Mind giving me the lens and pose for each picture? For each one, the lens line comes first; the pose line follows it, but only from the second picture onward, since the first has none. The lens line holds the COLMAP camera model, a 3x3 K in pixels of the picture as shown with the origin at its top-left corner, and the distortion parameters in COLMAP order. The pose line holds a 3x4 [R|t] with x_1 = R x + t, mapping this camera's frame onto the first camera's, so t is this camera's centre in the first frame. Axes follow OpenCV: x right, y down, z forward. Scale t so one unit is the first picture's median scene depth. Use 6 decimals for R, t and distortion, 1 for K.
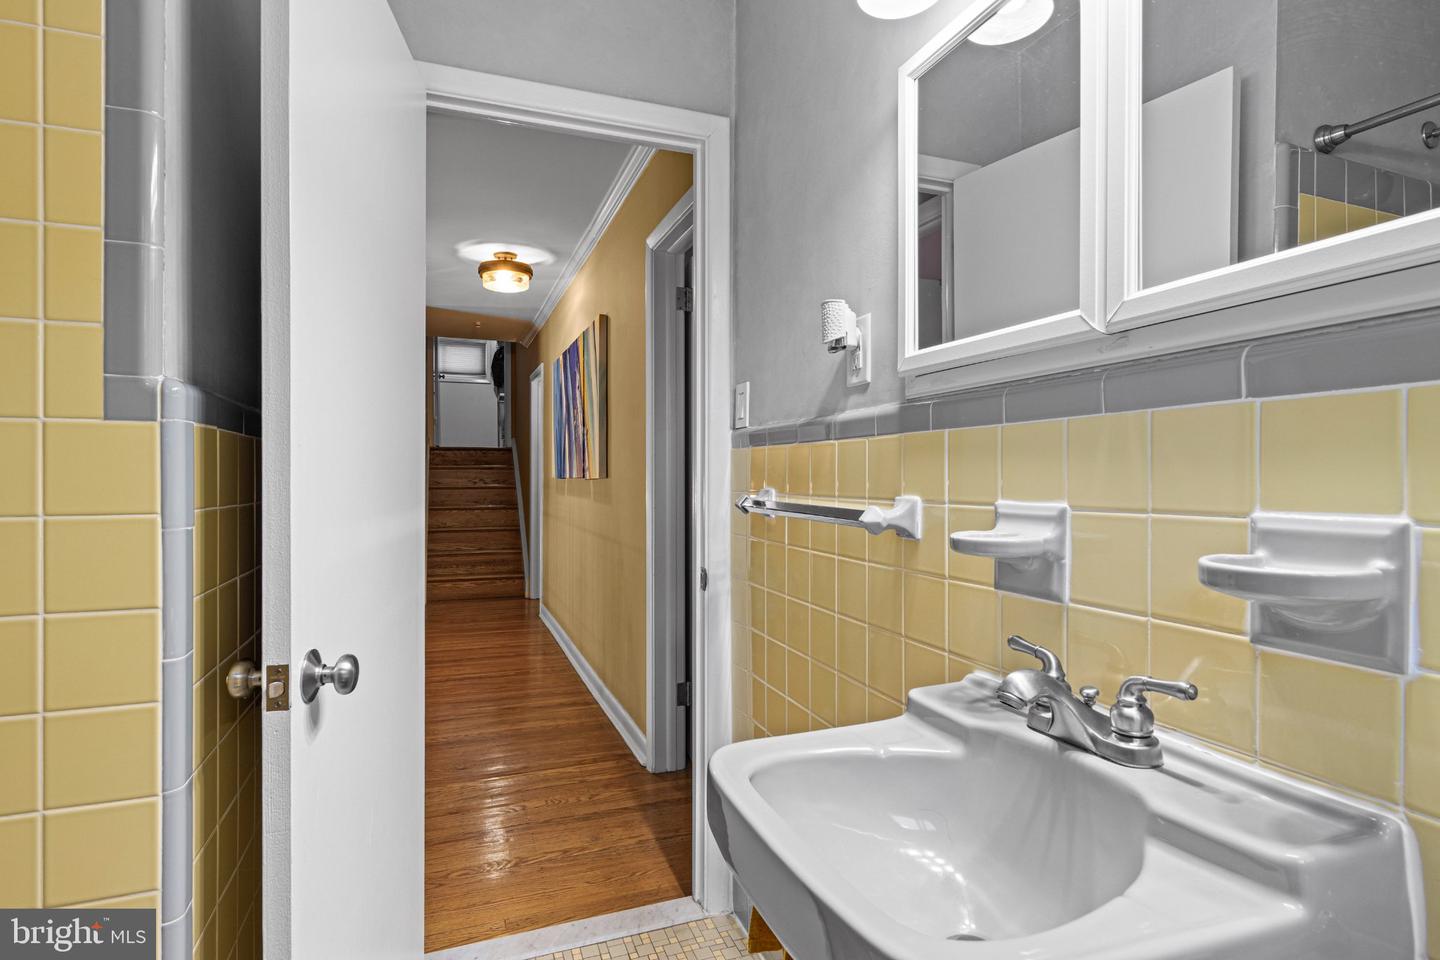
lens RADIAL K [[734.4, 0, 718.6], [0, 734.4, 479.0], [0, 0, 1]] dist [0.004773, 0.000224]
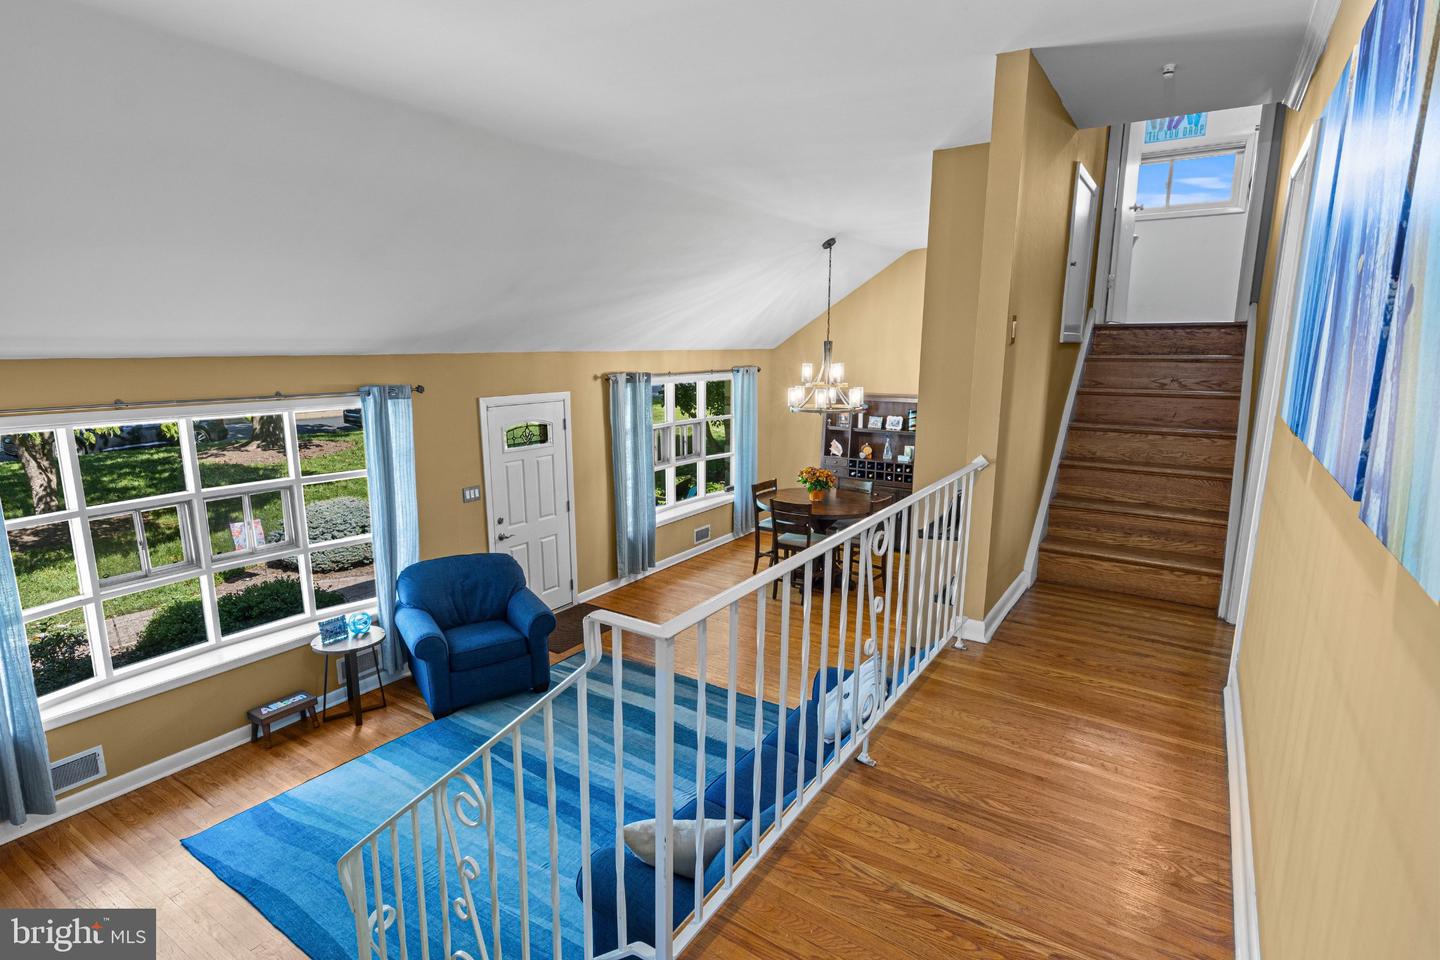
lens RADIAL K [[734.4, 0, 722.8], [0, 734.4, 479.2], [0, 0, 1]] dist [0.004773, 0.000224]
pose [[0.591586, 0.147013, -0.792725, -0.060643], [-0.004514, 0.983823, 0.179084, -0.026196], [0.806229, -0.102365, 0.582680, 0.371430]]
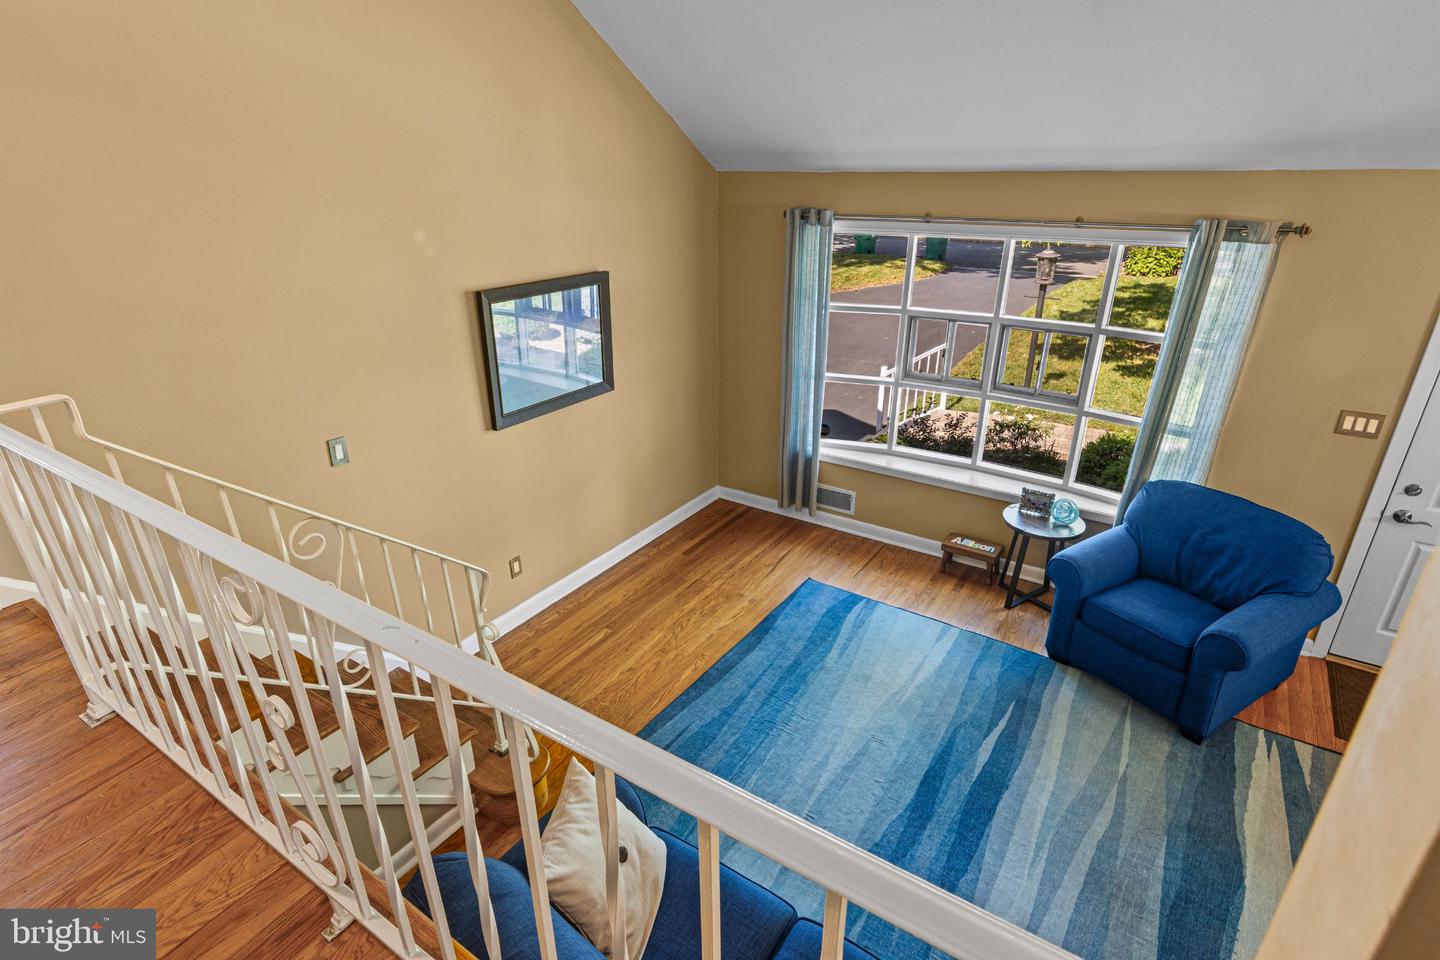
lens RADIAL K [[734.4, 0, 716.3], [0, 734.4, 485.3], [0, 0, 1]] dist [0.004773, 0.000224]
pose [[-0.811513, 0.240955, -0.532342, -0.253170], [0.004876, 0.913783, 0.406174, -0.024930], [0.584314, 0.327020, -0.742721, 0.735542]]
